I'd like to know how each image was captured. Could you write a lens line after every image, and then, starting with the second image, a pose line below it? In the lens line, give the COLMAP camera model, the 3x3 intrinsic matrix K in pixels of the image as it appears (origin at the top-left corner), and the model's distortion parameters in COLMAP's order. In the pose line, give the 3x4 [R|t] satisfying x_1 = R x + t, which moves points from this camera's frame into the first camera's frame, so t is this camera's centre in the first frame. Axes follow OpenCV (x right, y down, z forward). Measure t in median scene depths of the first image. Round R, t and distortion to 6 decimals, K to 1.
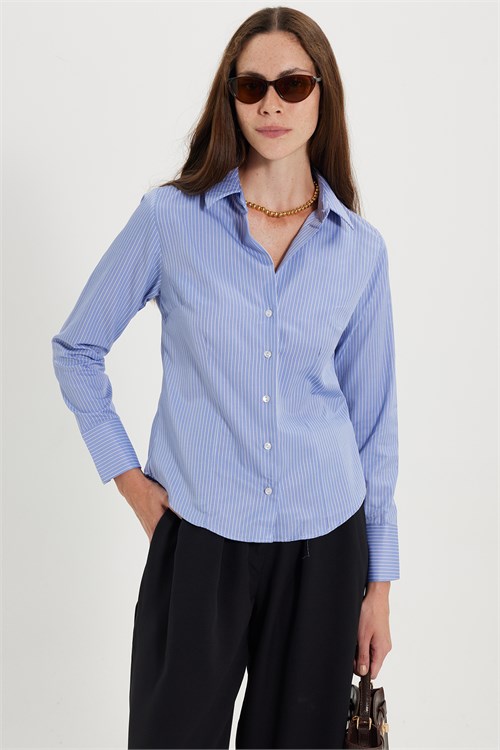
lens RADIAL K [[2415.9, 0, 250.0], [0, 2415.9, 375.0], [0, 0, 1]] dist [-2.211742, 0.086549]
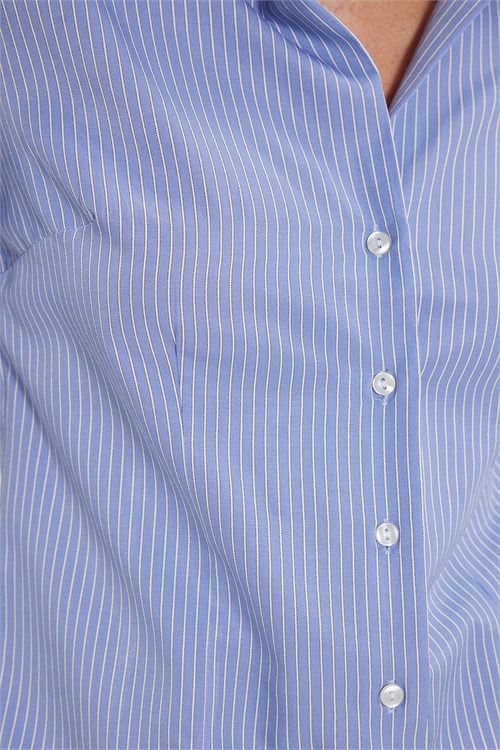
lens RADIAL K [[2415.9, 0, 250.0], [0, 2415.9, 375.0], [0, 0, 1]] dist [-2.211742, 0.086549]
pose [[0.996636, -0.052893, -0.062609, 0.009465], [0.051317, 0.998330, -0.026510, -0.002429], [0.063907, 0.023208, 0.997686, 0.712739]]
